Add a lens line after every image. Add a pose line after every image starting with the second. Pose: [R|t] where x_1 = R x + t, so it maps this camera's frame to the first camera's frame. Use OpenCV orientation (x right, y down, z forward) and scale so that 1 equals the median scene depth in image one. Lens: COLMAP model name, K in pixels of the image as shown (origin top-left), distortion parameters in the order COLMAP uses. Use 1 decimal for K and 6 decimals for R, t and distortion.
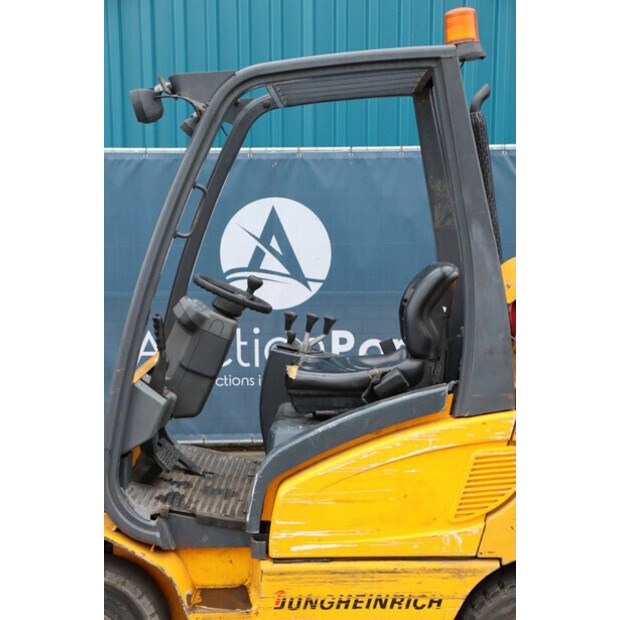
lens RADIAL K [[1048.0, 0, 310.0], [0, 1048.0, 310.0], [0, 0, 1]] dist [0.169421, 0.132020]
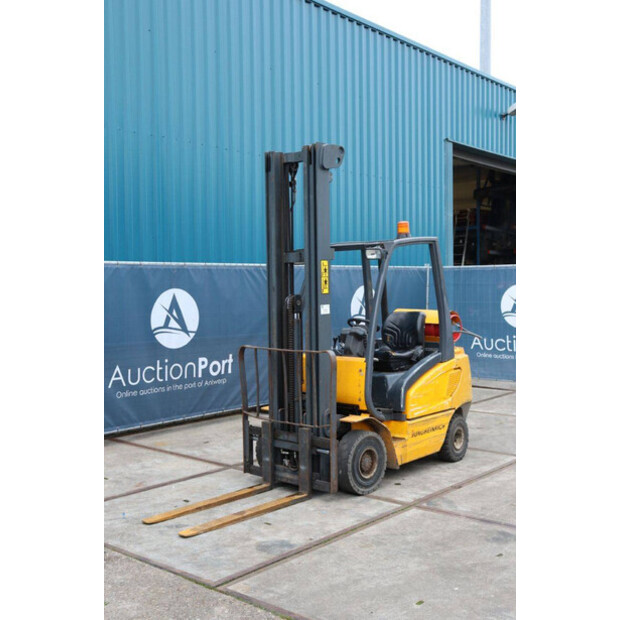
lens RADIAL K [[739.2, 0, 310.0], [0, 739.2, 310.0], [0, 0, 1]] dist [-0.012379, 0.030195]
pose [[0.665843, -0.022388, 0.745756, -1.615175], [0.083306, 0.995530, -0.044492, 0.018311], [-0.741426, 0.091751, 0.664732, -0.098164]]
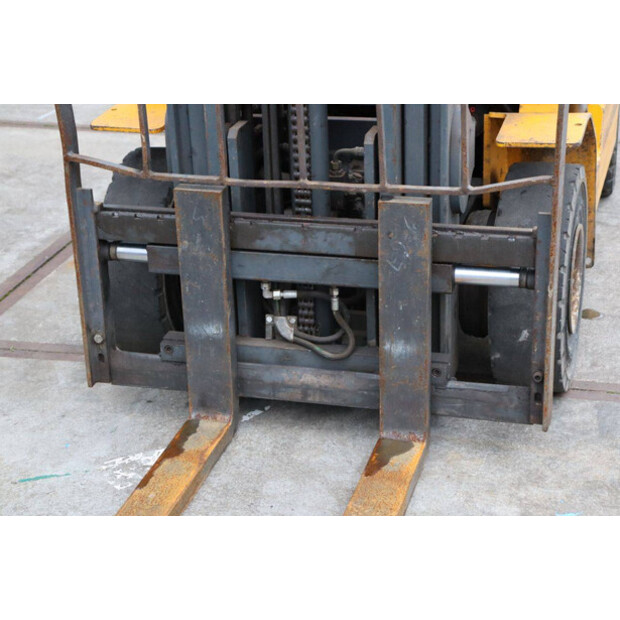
lens RADIAL K [[1344.4, 0, 310.0], [0, 1344.4, 310.0], [0, 0, 1]] dist [0.358492, 0.066790]
pose [[0.255560, -0.374351, 0.891376, -1.073324], [0.132254, 0.926861, 0.351336, -0.006453], [-0.957705, 0.028101, 0.286378, 0.917133]]
